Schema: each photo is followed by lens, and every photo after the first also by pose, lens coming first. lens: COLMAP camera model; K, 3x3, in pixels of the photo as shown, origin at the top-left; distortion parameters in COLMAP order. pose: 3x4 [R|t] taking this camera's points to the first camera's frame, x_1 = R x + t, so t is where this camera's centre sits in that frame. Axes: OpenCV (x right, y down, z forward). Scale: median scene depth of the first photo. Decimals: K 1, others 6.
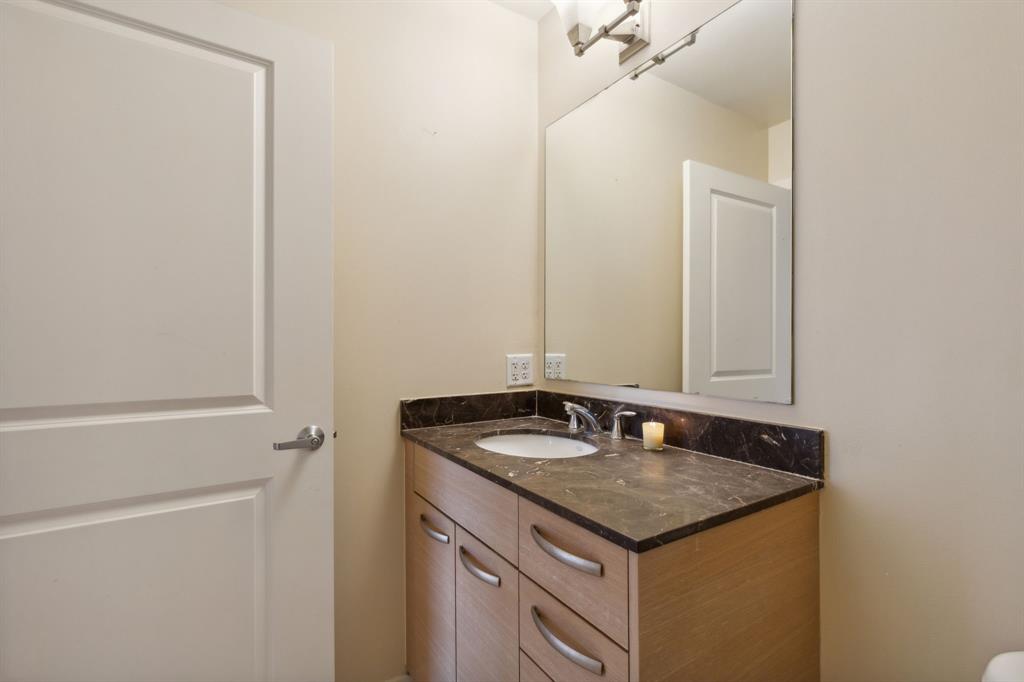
lens RADIAL K [[466.9, 0, 511.7], [0, 466.9, 340.6], [0, 0, 1]] dist [0.000223, 0.000359]
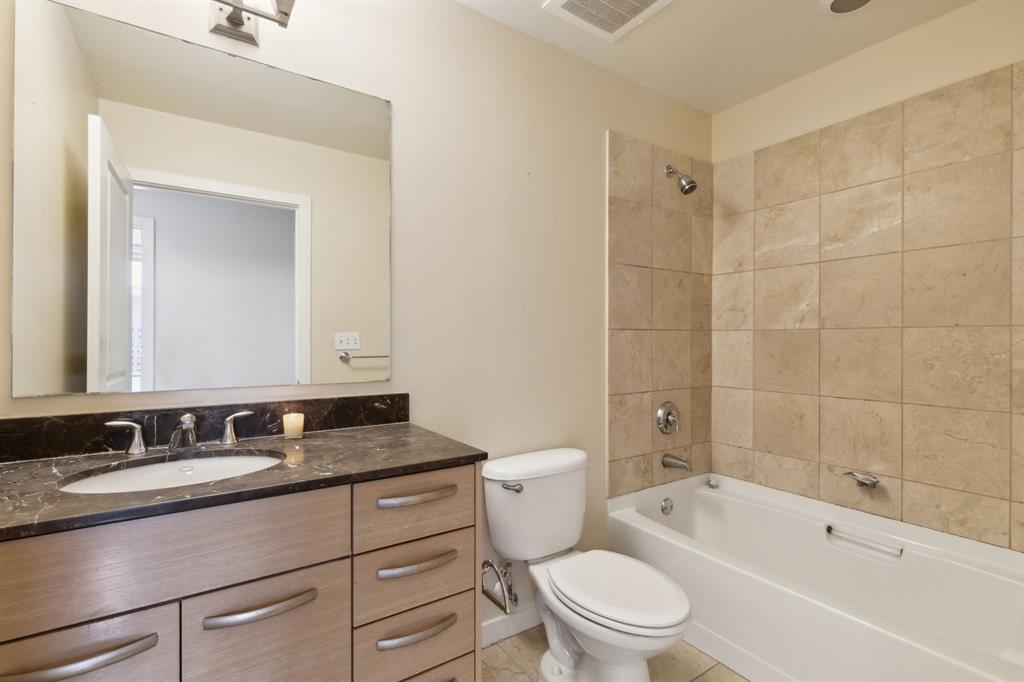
lens RADIAL K [[466.9, 0, 511.9], [0, 466.9, 341.2], [0, 0, 1]] dist [0.000223, 0.000359]
pose [[-0.015810, 0.002982, 0.999871, -0.939094], [0.001370, 0.999995, -0.002961, 0.010182], [-0.999874, 0.001323, -0.015814, 0.589850]]
